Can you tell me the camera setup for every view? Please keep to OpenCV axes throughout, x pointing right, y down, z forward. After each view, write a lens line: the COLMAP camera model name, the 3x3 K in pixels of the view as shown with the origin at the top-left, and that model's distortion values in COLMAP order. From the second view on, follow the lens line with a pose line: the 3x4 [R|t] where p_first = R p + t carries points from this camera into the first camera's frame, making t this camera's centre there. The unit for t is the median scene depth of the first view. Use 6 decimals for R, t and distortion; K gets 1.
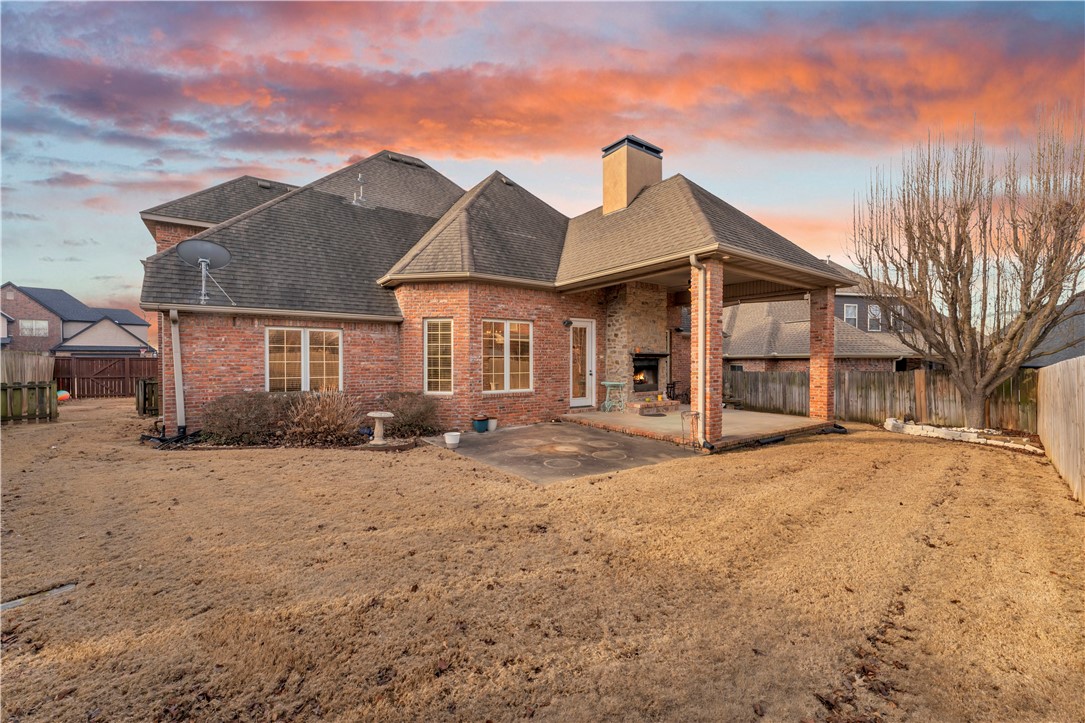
lens RADIAL K [[442.5, 0, 541.0], [0, 442.5, 361.6], [0, 0, 1]] dist [0.000842, 0.000071]
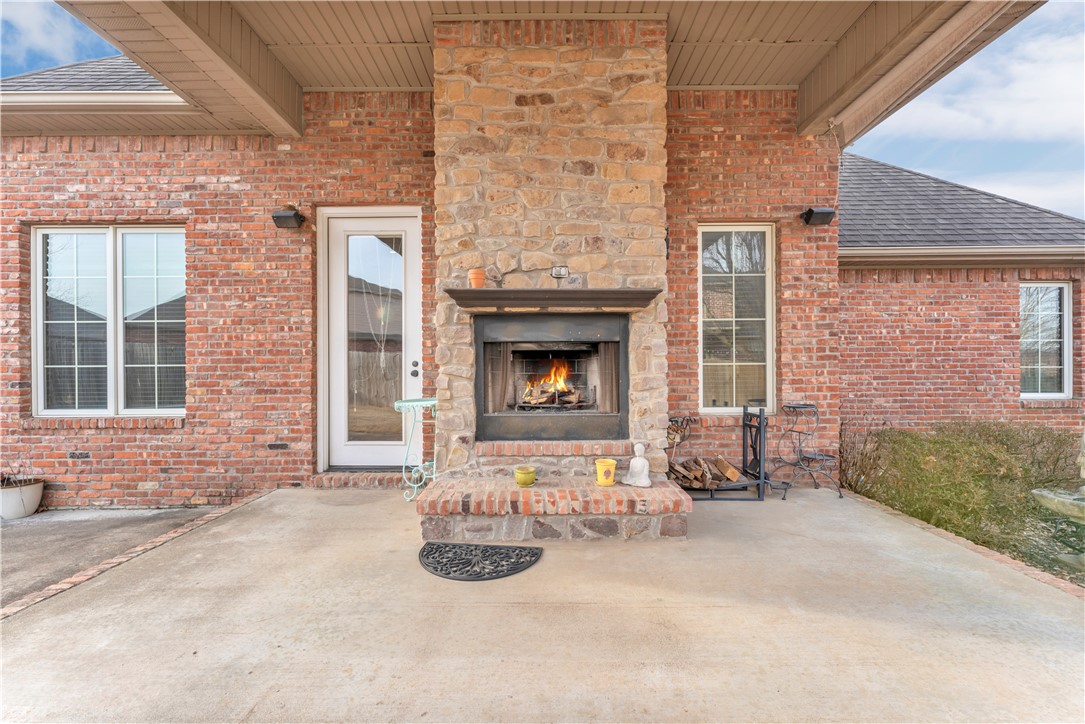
lens RADIAL K [[442.5, 0, 542.6], [0, 442.5, 368.2], [0, 0, 1]] dist [0.000842, 0.000071]
pose [[0.813081, -0.011166, -0.582044, 0.413588], [0.003198, 0.999887, -0.014713, 0.032548], [0.582142, 0.010101, 0.813024, 0.839384]]
